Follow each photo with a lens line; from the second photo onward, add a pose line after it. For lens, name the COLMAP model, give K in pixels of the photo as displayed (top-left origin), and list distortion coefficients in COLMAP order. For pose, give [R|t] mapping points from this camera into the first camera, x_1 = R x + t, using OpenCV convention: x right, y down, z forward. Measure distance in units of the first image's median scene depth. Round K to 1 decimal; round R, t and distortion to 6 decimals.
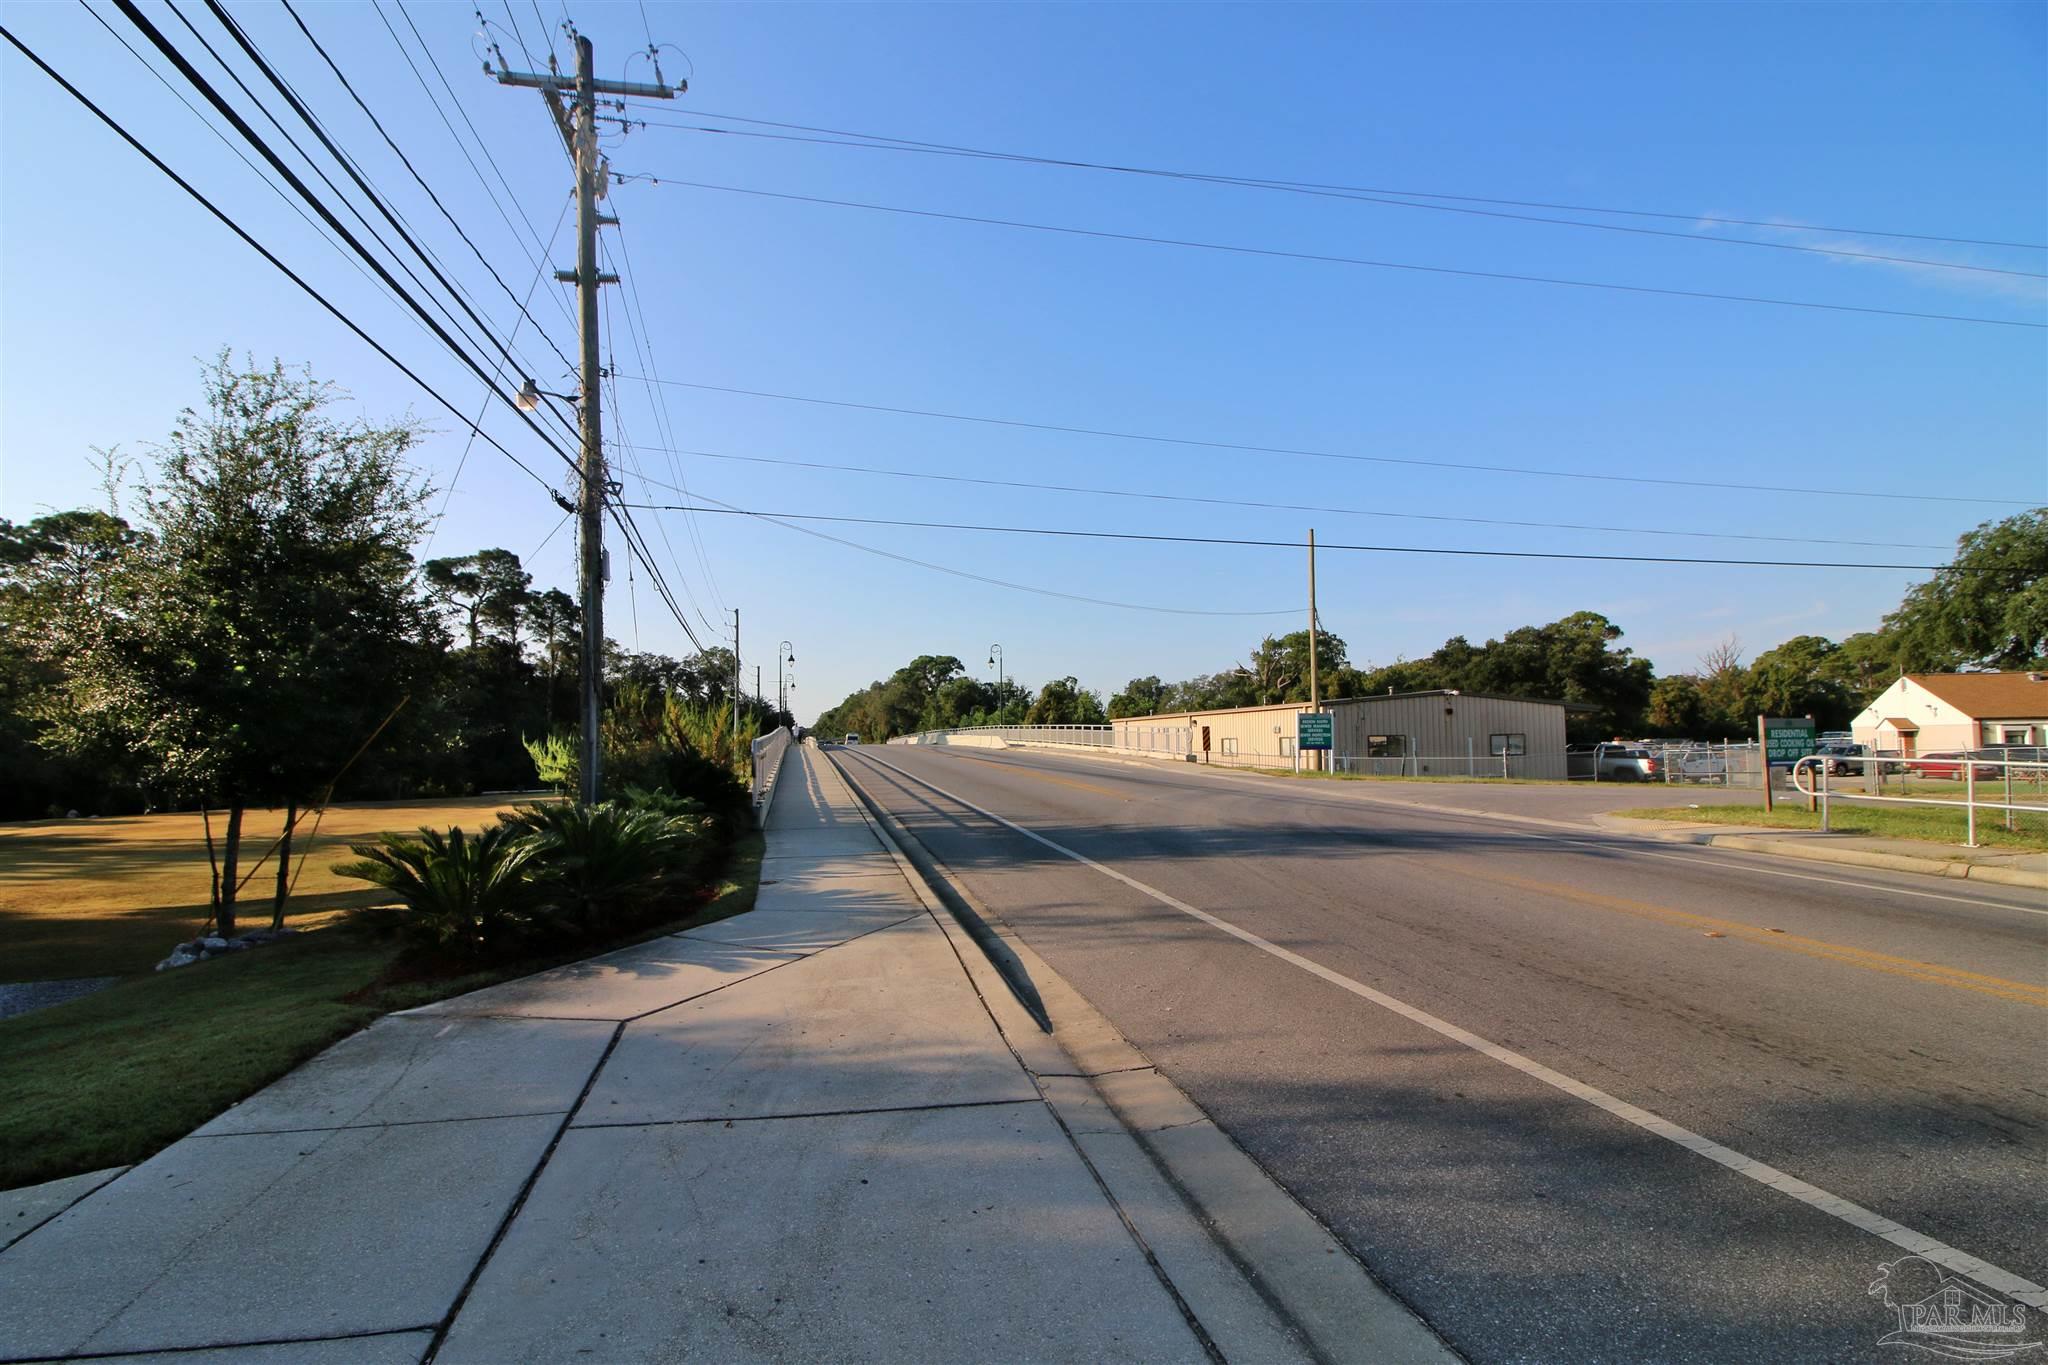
lens RADIAL K [[936.6, 0, 1014.2], [0, 936.6, 686.0], [0, 0, 1]] dist [0.001420, -0.013581]
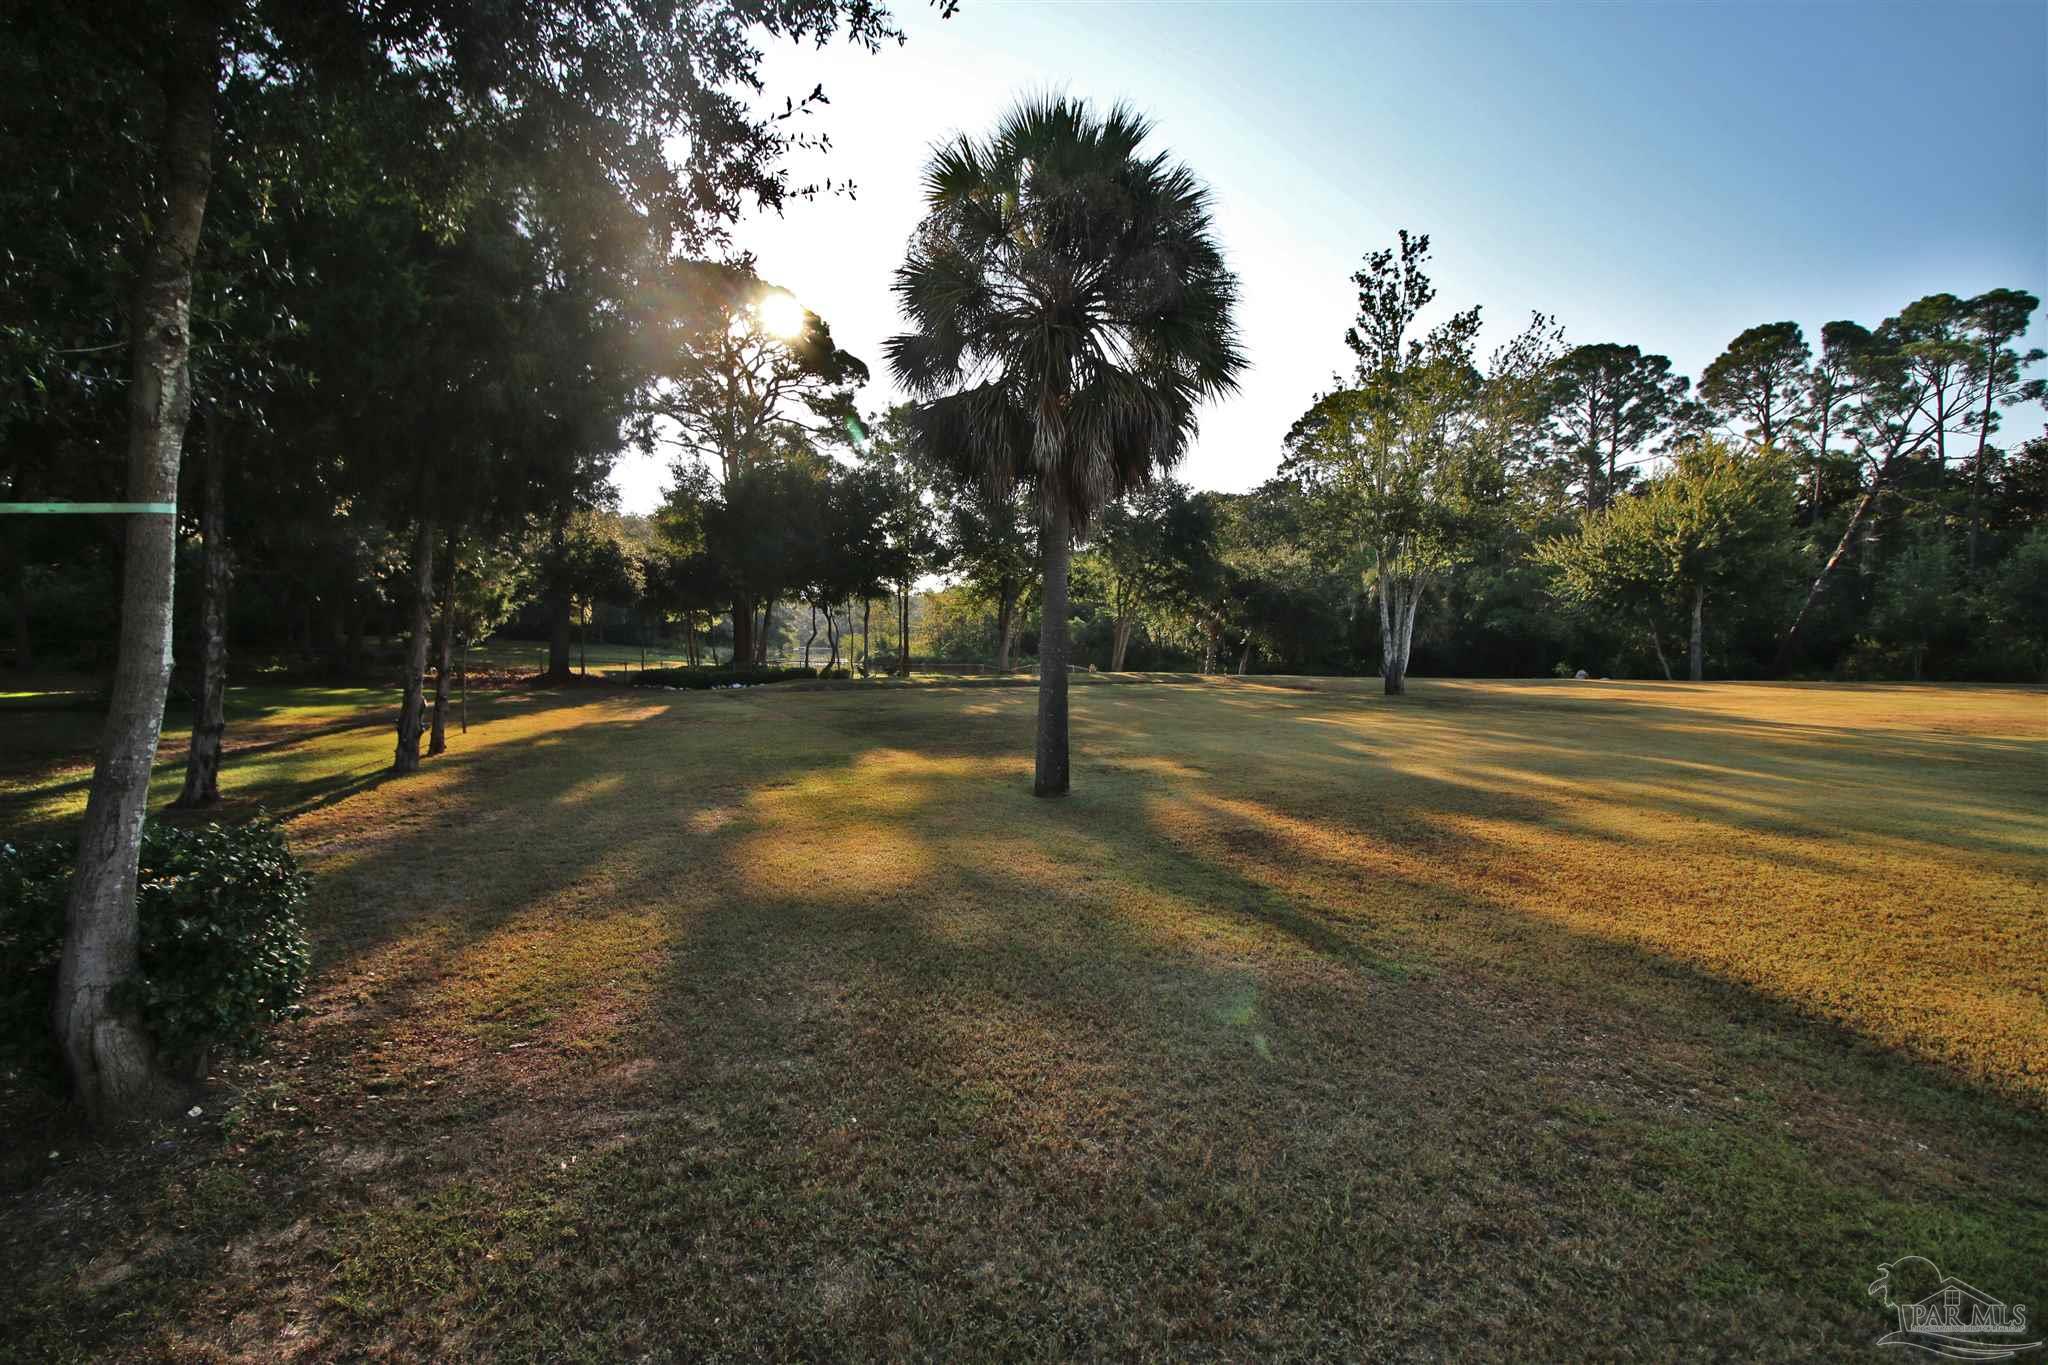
lens RADIAL K [[936.6, 0, 1014.2], [0, 936.6, 686.0], [0, 0, 1]] dist [0.001420, -0.013581]
pose [[0.212728, 0.065677, -0.974902, -0.163928], [0.058828, 0.995068, 0.079873, 0.027544], [0.975339, -0.074342, 0.207816, 0.175719]]
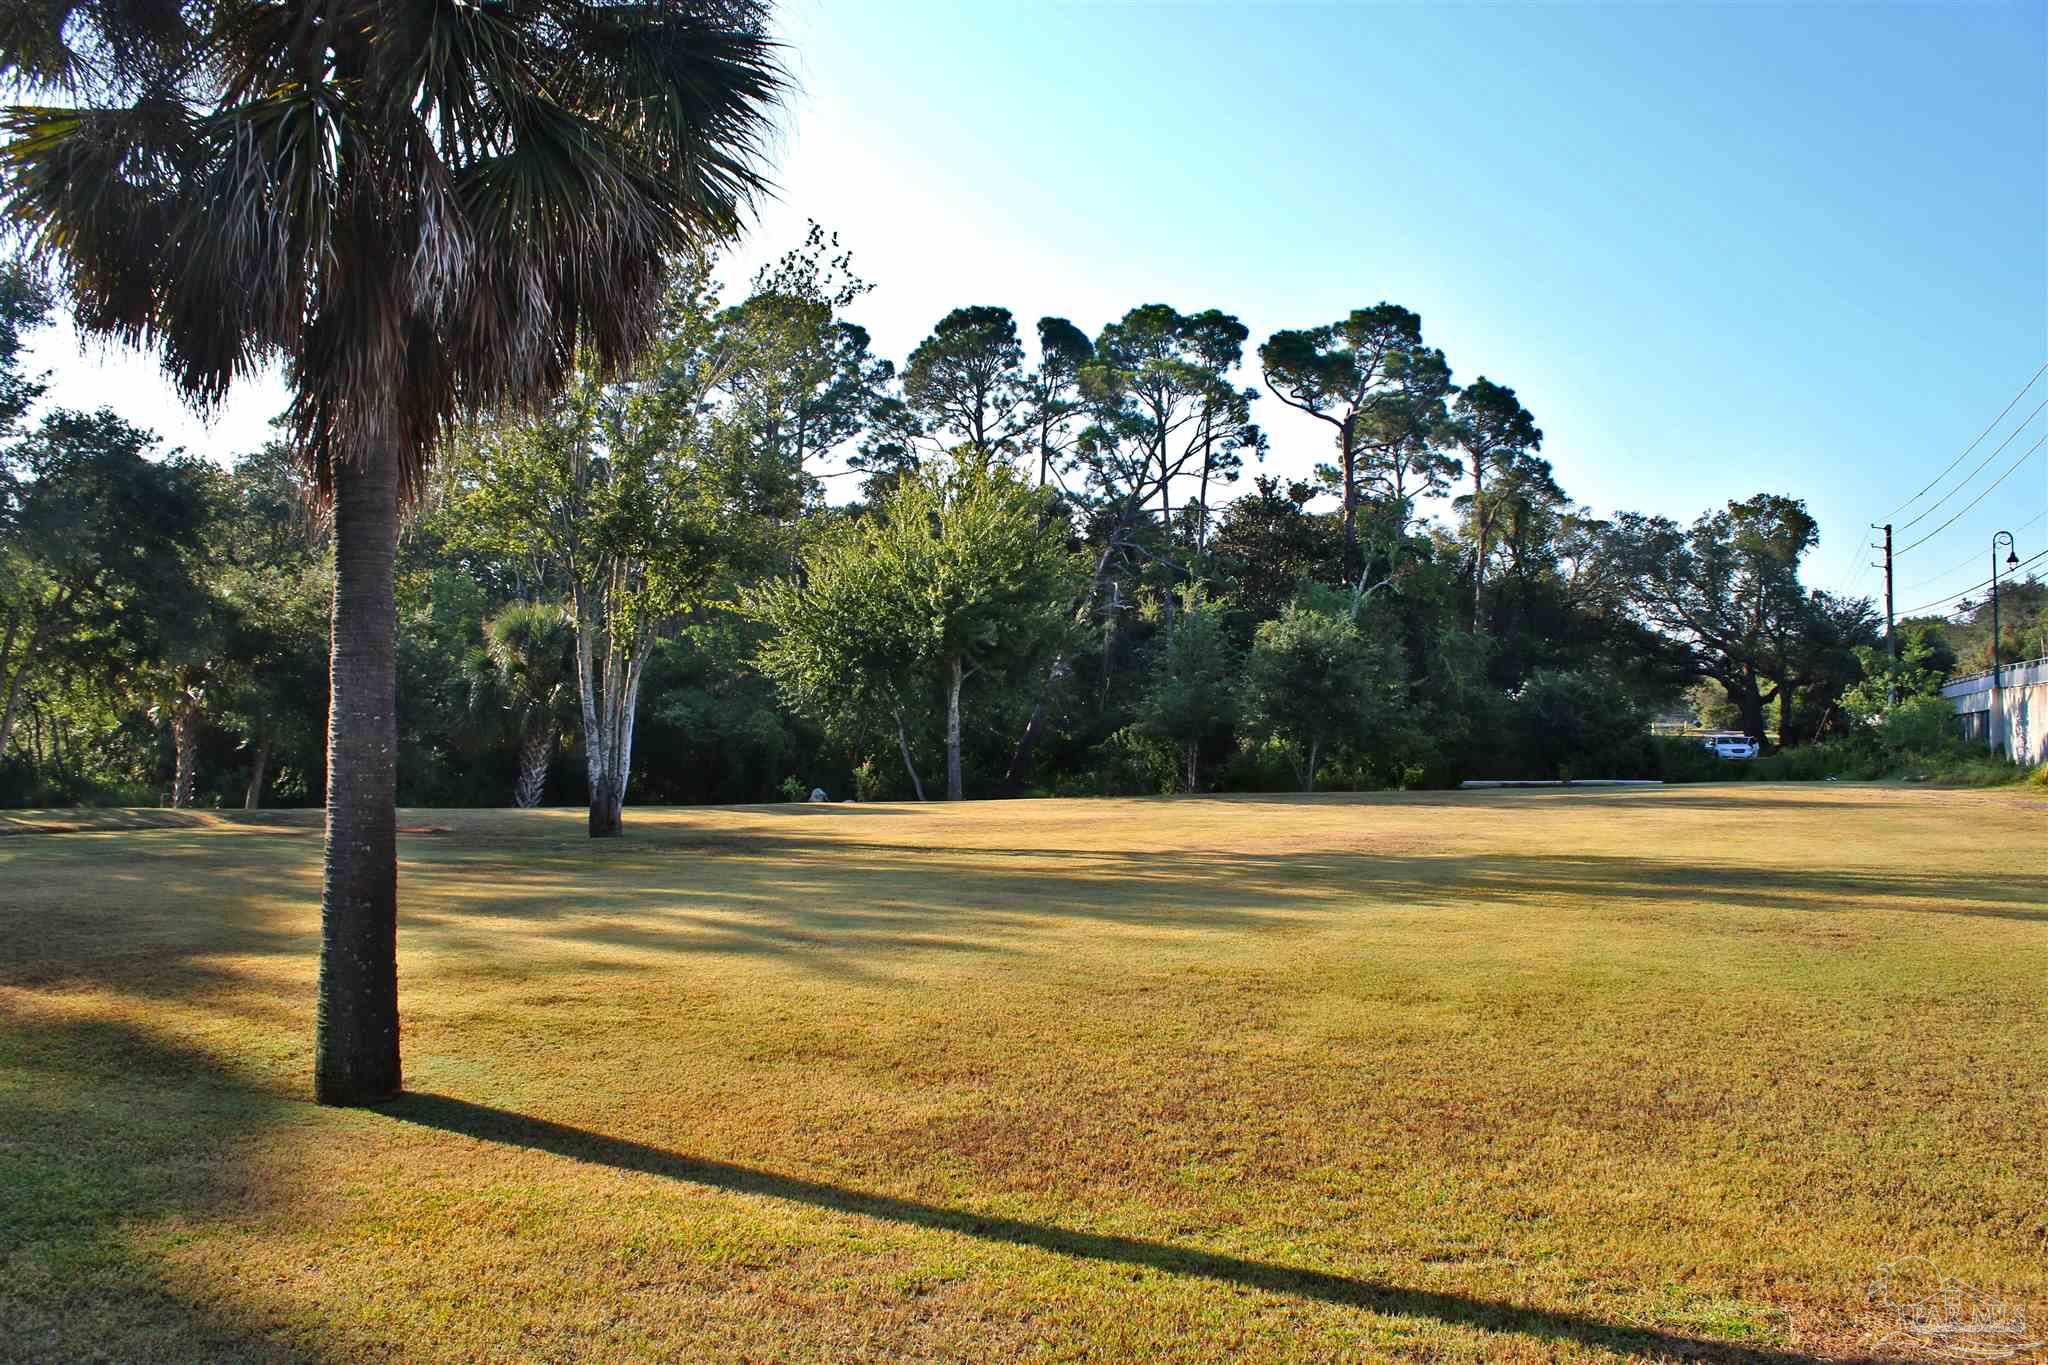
lens RADIAL K [[1684.0, 0, 1013.9], [0, 1684.0, 692.3], [0, 0, 1]] dist [-0.178903, 0.160389]
pose [[0.815214, -0.002293, -0.579156, -0.200065], [0.025314, 0.999178, 0.031676, 0.027949], [0.578607, -0.040484, 0.814601, 0.155033]]
